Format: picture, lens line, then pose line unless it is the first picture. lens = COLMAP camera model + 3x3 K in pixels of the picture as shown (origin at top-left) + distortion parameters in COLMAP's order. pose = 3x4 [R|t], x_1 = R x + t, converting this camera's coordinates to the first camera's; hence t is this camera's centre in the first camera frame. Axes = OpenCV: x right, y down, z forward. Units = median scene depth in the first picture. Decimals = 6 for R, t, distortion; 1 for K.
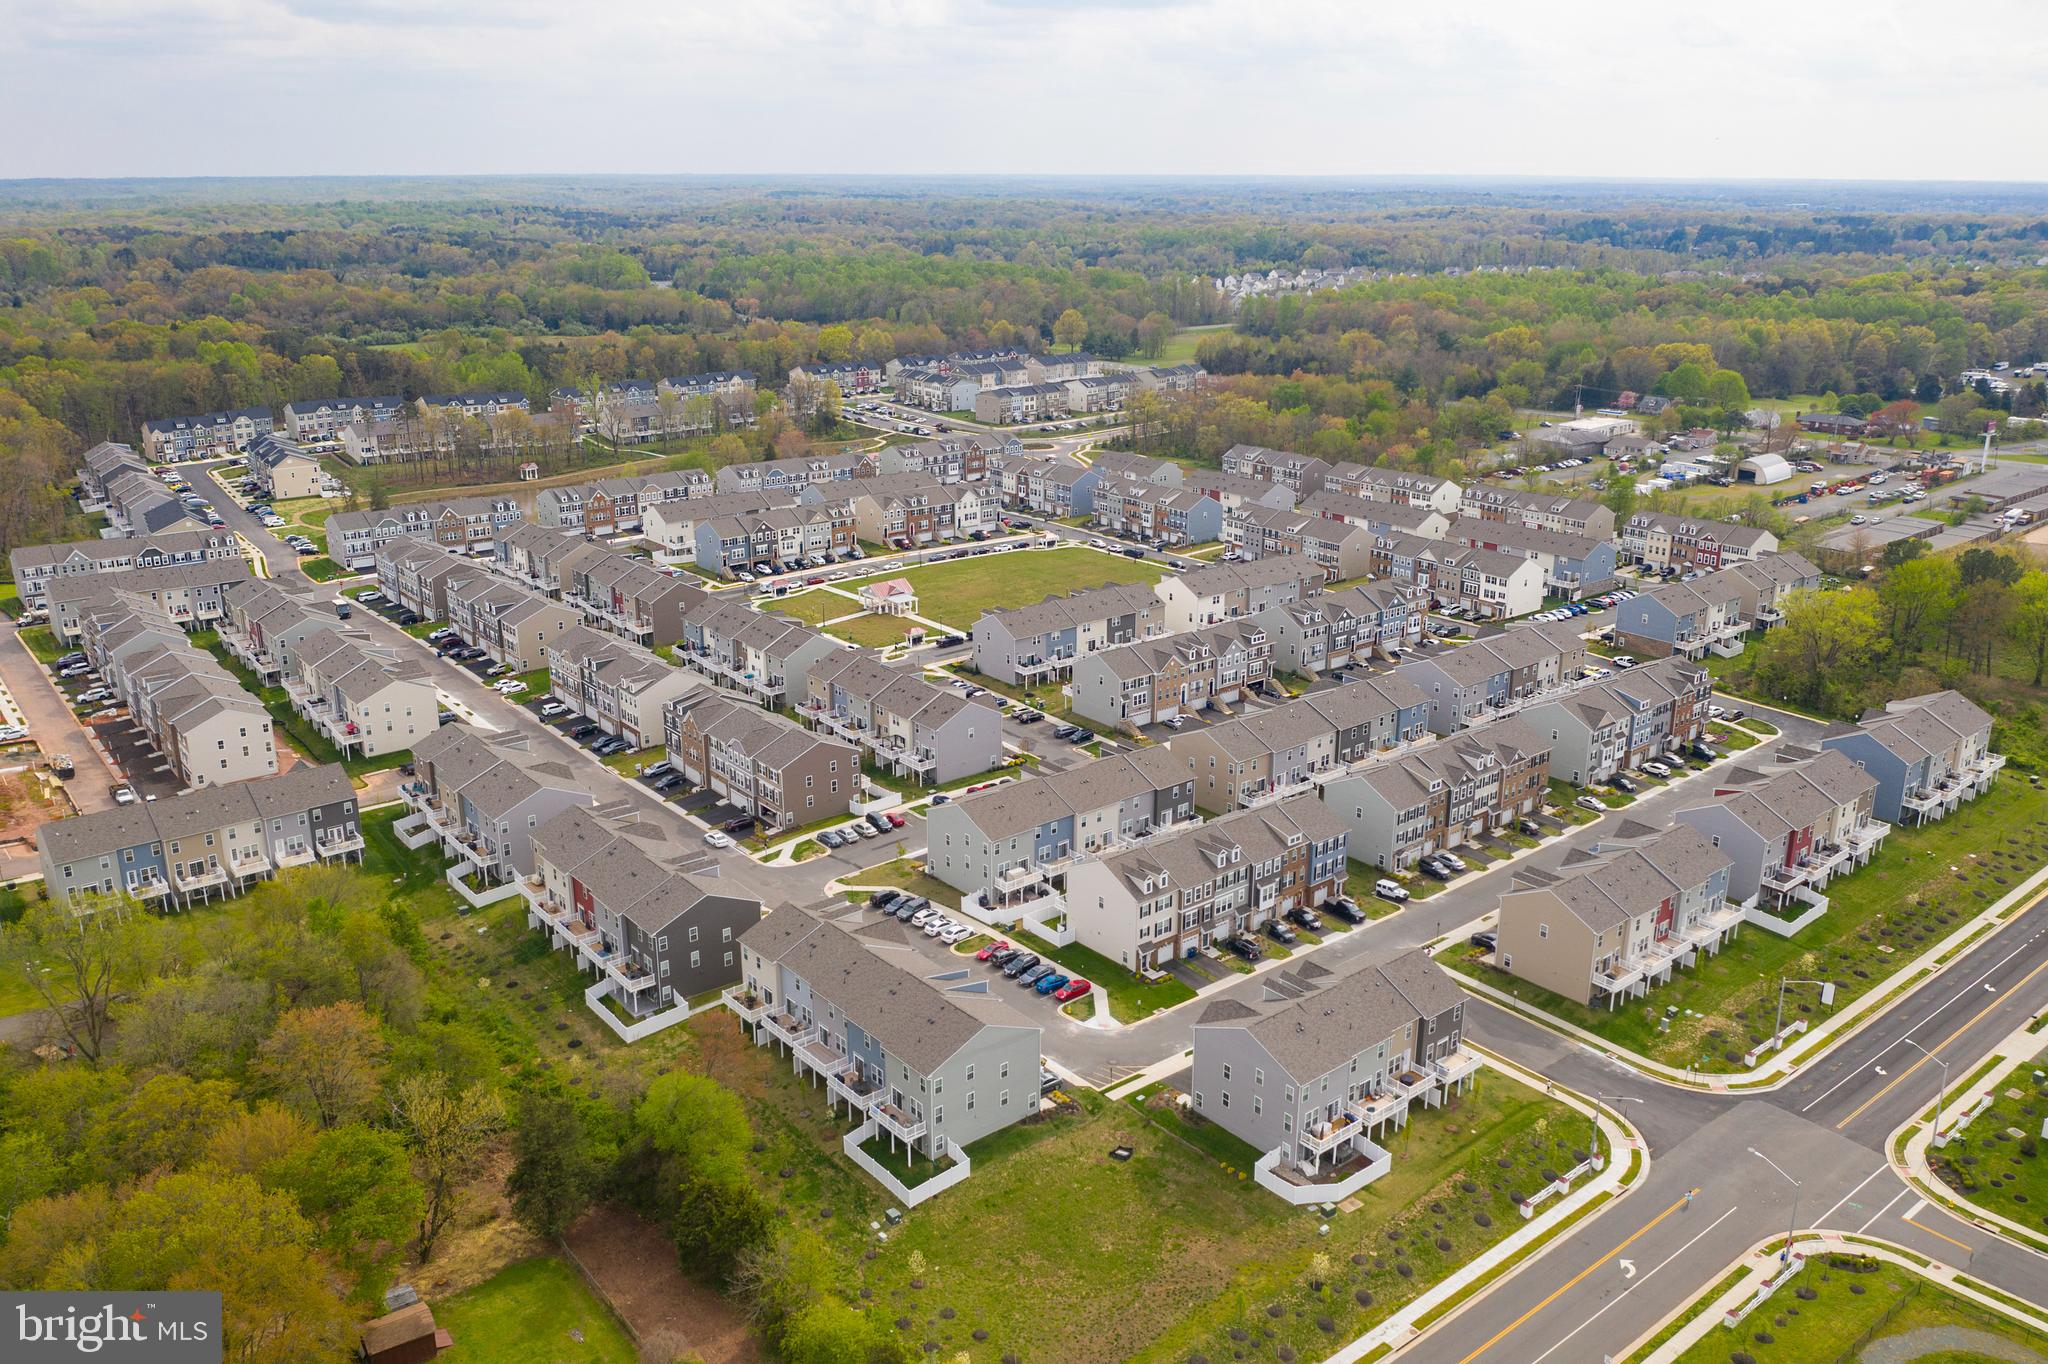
lens RADIAL K [[1620.0, 0, 1024.0], [0, 1620.0, 682.0], [0, 0, 1]] dist [-0.020745, 0.000360]
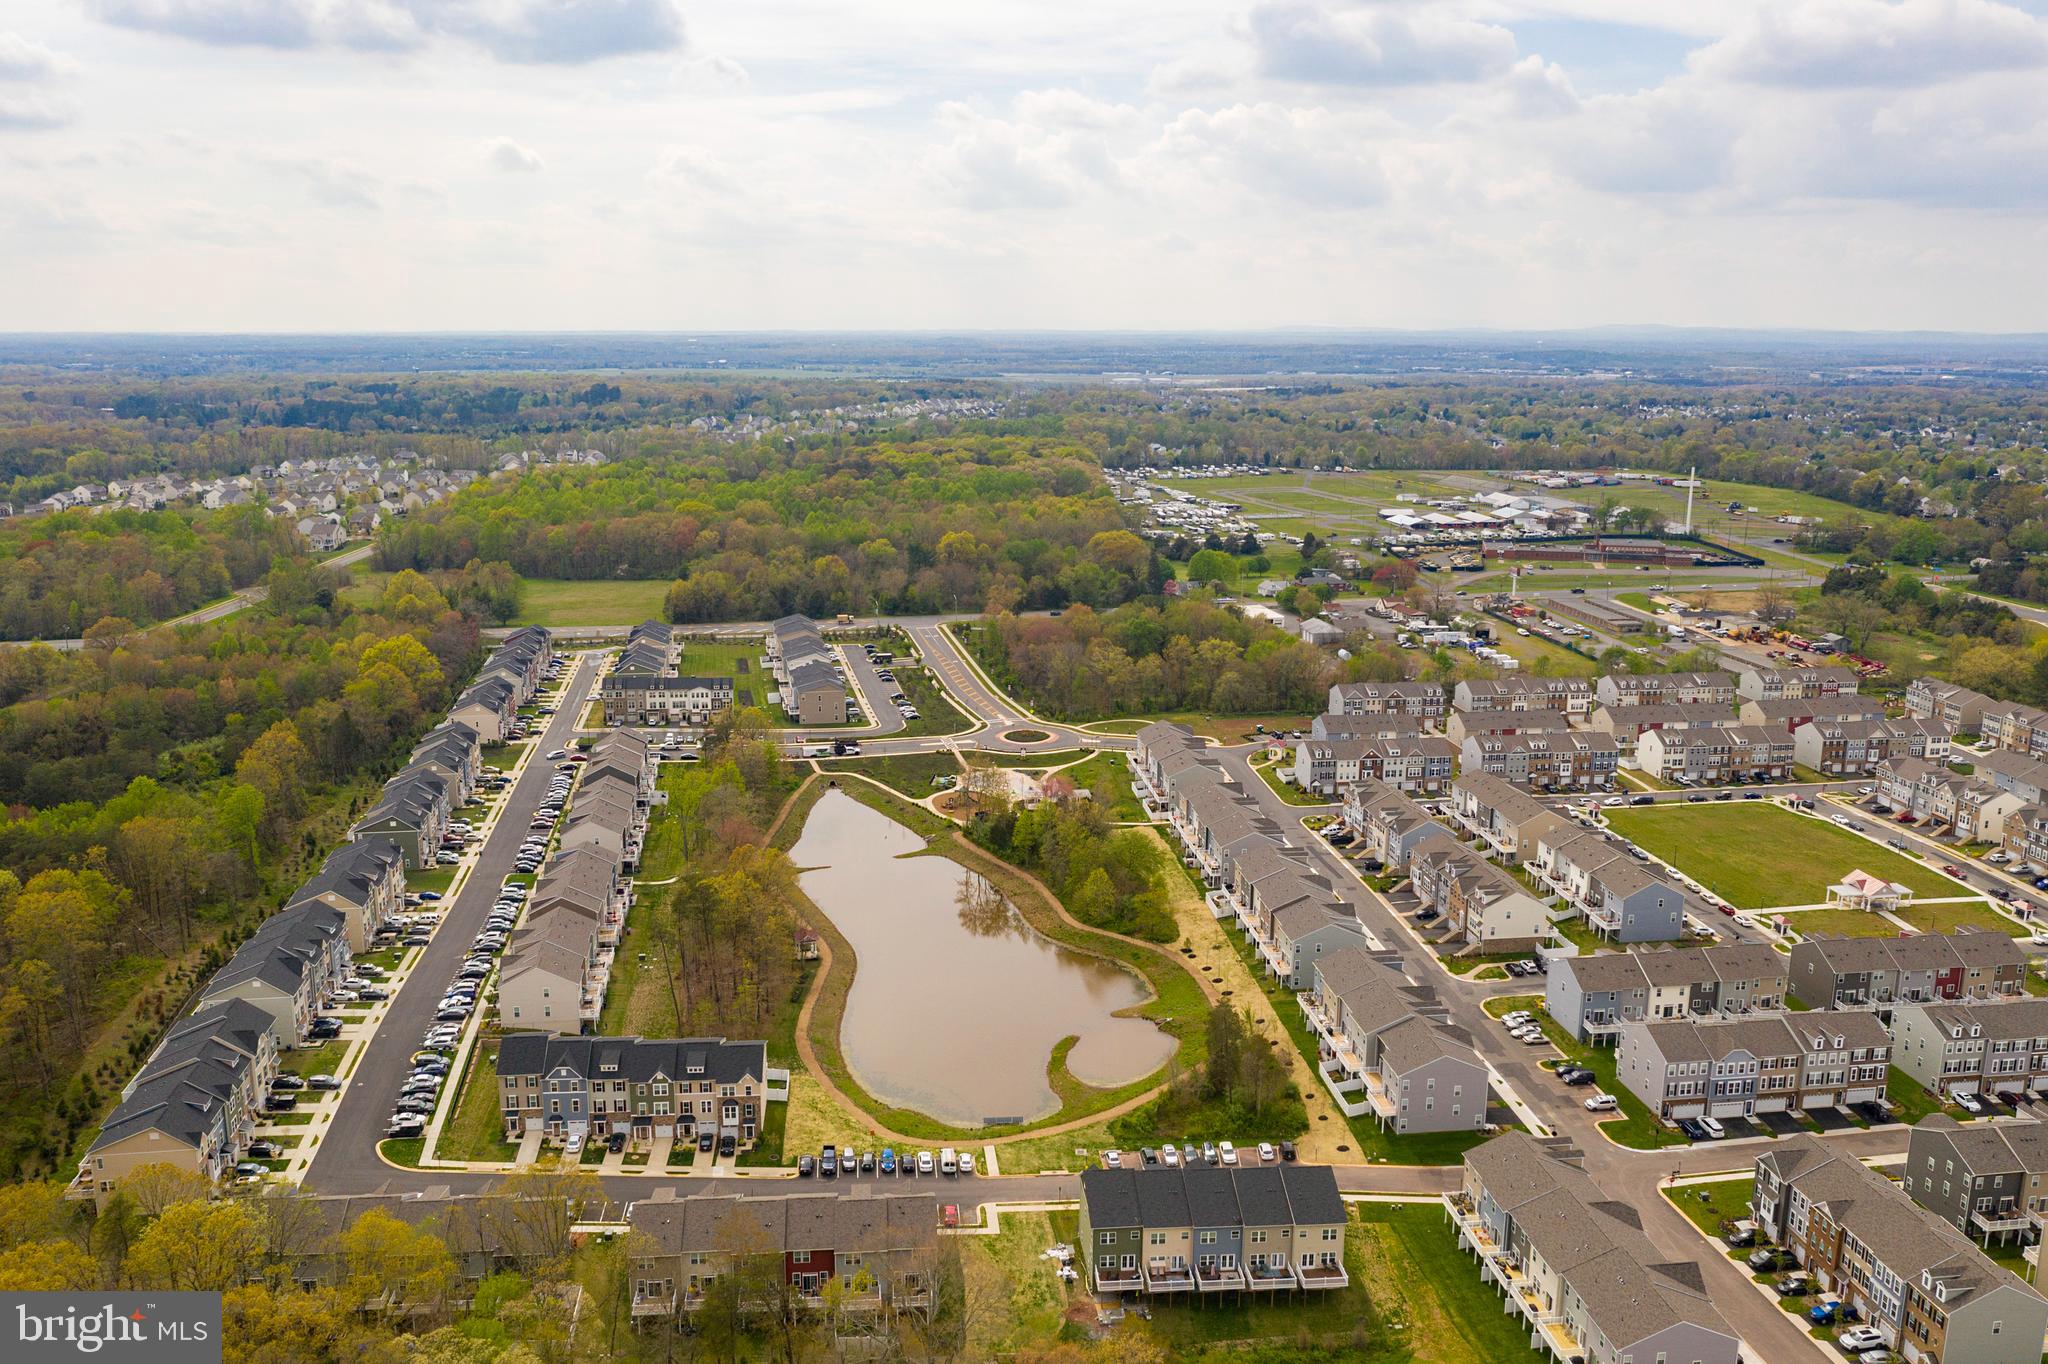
lens RADIAL K [[1620.0, 0, 1024.0], [0, 1620.0, 682.0], [0, 0, 1]] dist [-0.020745, 0.000360]
pose [[0.517186, -0.179528, 0.836832, -1.278379], [0.255136, 0.965638, 0.049480, -0.397311], [-0.816960, 0.187915, 0.545219, 0.993623]]
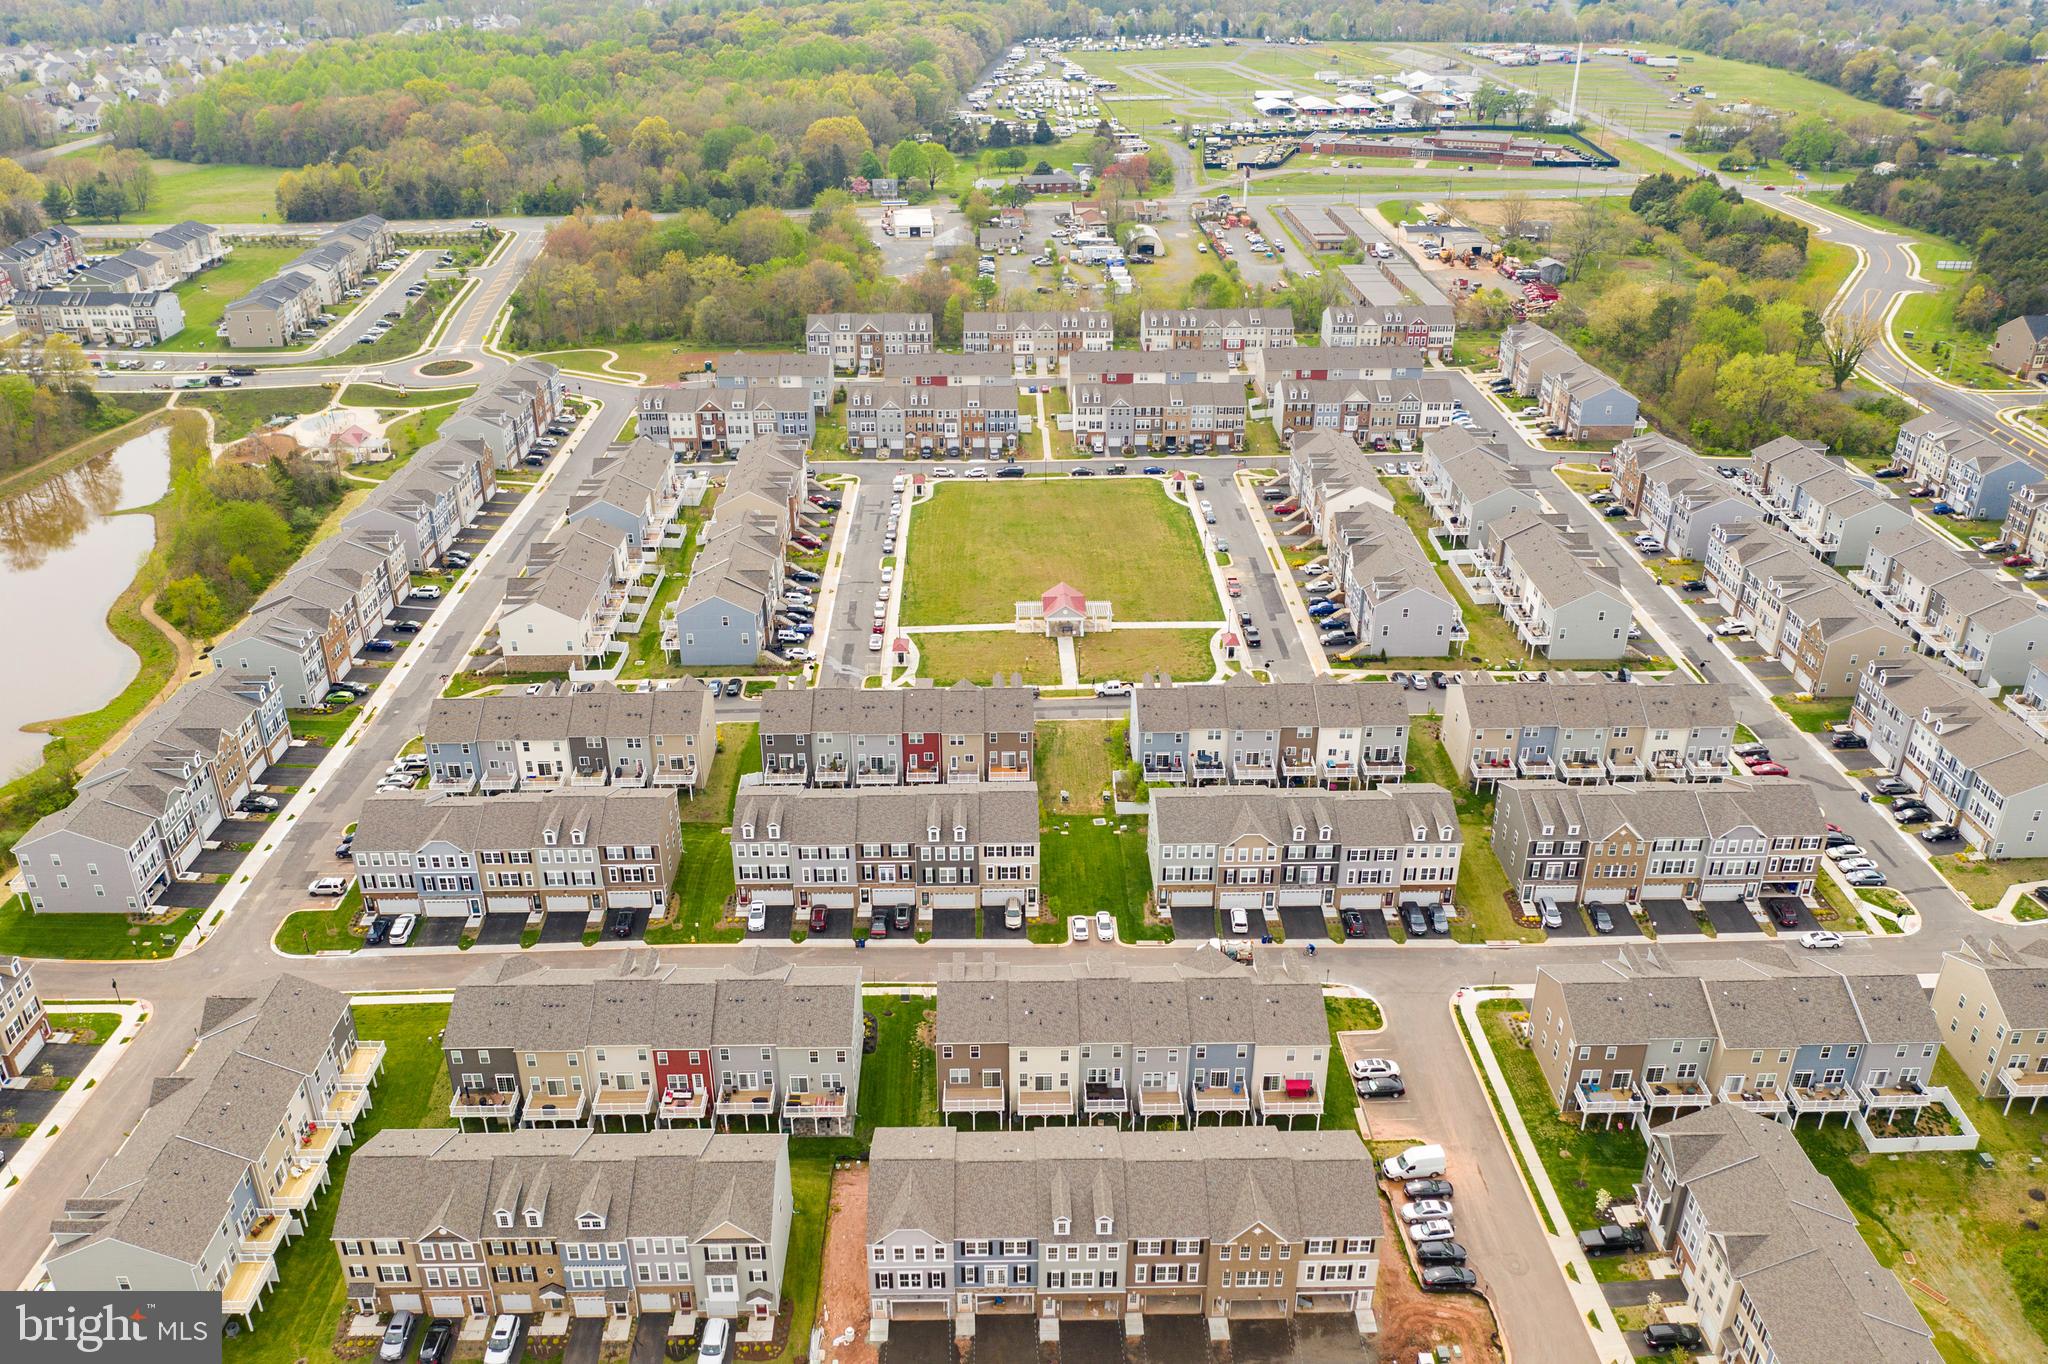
lens RADIAL K [[1601.8, 0, 1044.2], [0, 1601.8, 682.7], [0, 0, 1]] dist [-0.020755, 0.002026]
pose [[0.611589, -0.358427, 0.705329, -0.732478], [0.240507, 0.933531, 0.265850, -0.258899], [-0.753735, 0.007045, 0.657141, 0.575951]]
